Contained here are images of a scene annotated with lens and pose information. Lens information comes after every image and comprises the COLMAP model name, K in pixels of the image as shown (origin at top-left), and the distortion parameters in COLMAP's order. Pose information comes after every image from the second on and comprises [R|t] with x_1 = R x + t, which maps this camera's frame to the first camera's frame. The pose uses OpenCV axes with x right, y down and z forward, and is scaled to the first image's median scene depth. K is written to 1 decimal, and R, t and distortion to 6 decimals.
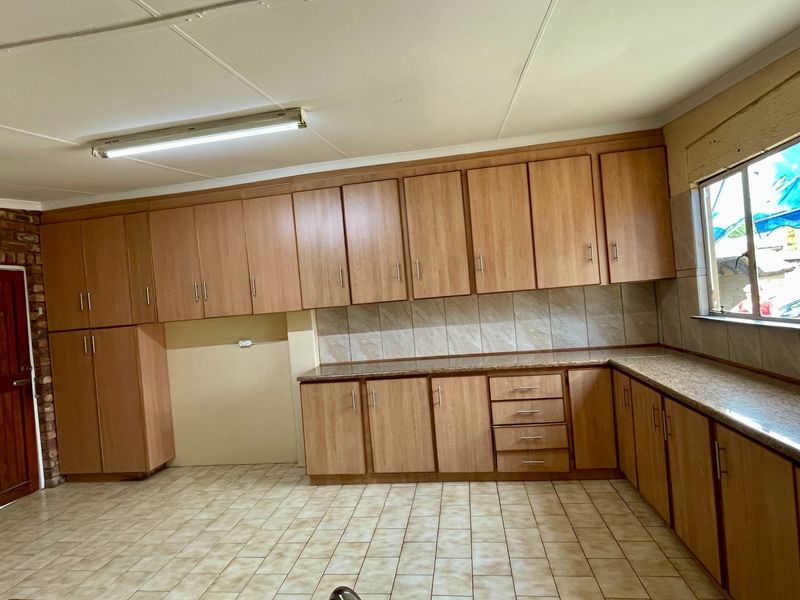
lens RADIAL K [[429.7, 0, 401.9], [0, 429.7, 298.1], [0, 0, 1]] dist [0.004266, 0.001152]
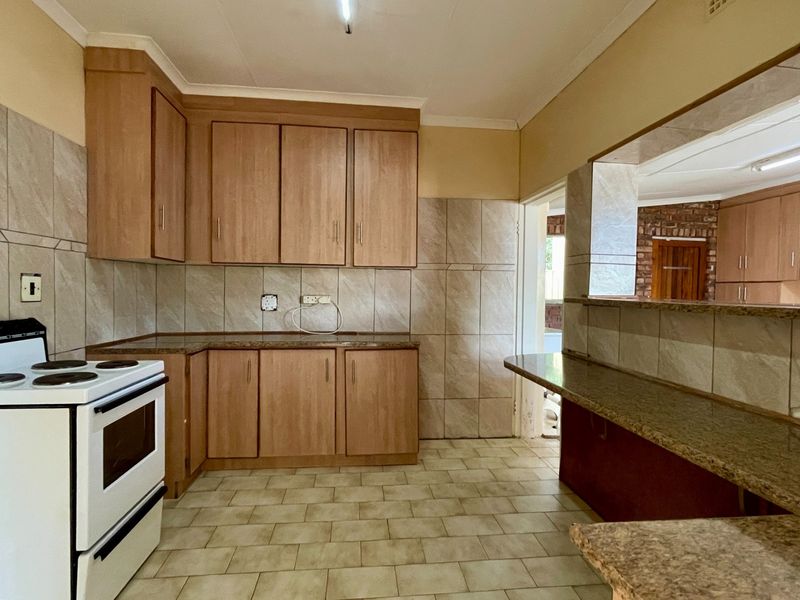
lens RADIAL K [[429.7, 0, 401.8], [0, 429.7, 301.1], [0, 0, 1]] dist [0.004266, 0.001152]
pose [[0.245481, 0.110447, -0.963089, 0.357800], [-0.038089, 0.993820, 0.104263, 0.029246], [0.968653, 0.011089, 0.248170, -0.422487]]
